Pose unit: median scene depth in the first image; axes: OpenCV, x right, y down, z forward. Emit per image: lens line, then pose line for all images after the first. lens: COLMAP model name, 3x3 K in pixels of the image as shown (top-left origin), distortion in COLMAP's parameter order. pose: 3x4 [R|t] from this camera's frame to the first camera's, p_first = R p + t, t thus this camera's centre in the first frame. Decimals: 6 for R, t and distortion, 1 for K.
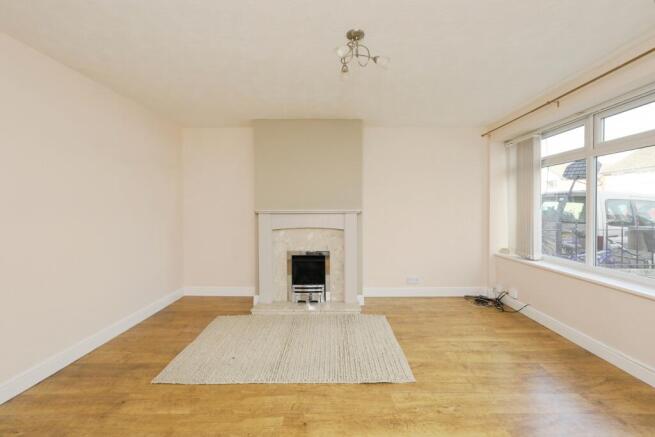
lens RADIAL K [[295.5, 0, 335.2], [0, 295.5, 216.3], [0, 0, 1]] dist [-0.001709, -0.000026]
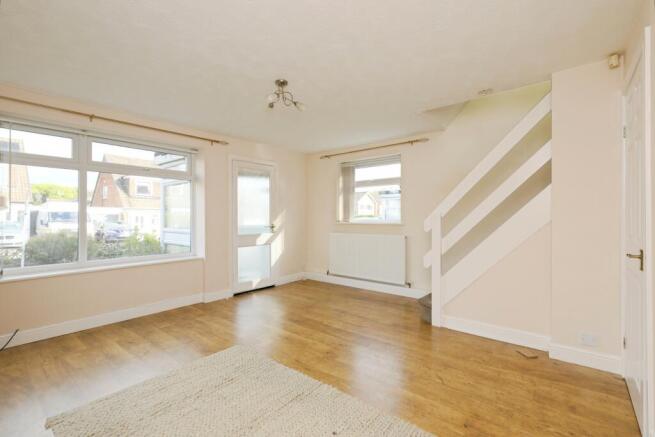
lens RADIAL K [[295.5, 0, 335.2], [0, 295.5, 216.3], [0, 0, 1]] dist [-0.001709, -0.000026]
pose [[-0.778894, 0.006829, 0.627118, -0.625270], [0.021904, 0.999627, 0.016320, -0.011580], [-0.626773, 0.026448, -0.778753, 1.229400]]
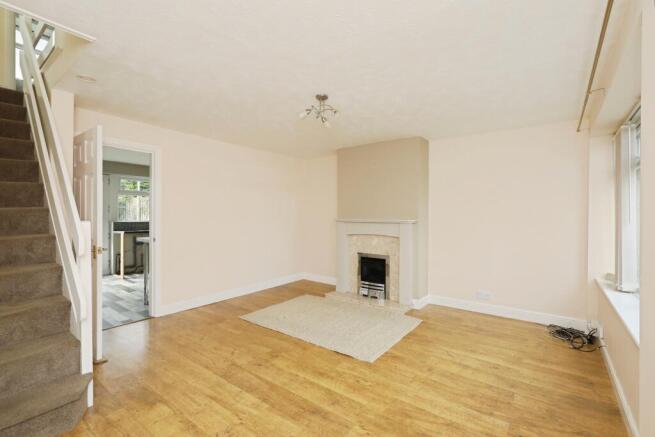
lens RADIAL K [[295.5, 0, 335.2], [0, 295.5, 216.3], [0, 0, 1]] dist [-0.001709, -0.000026]
pose [[0.800984, 0.007591, -0.598638, 0.627668], [-0.021882, 0.999623, -0.016602, -0.014295], [0.598286, 0.026397, 0.800848, -0.056642]]
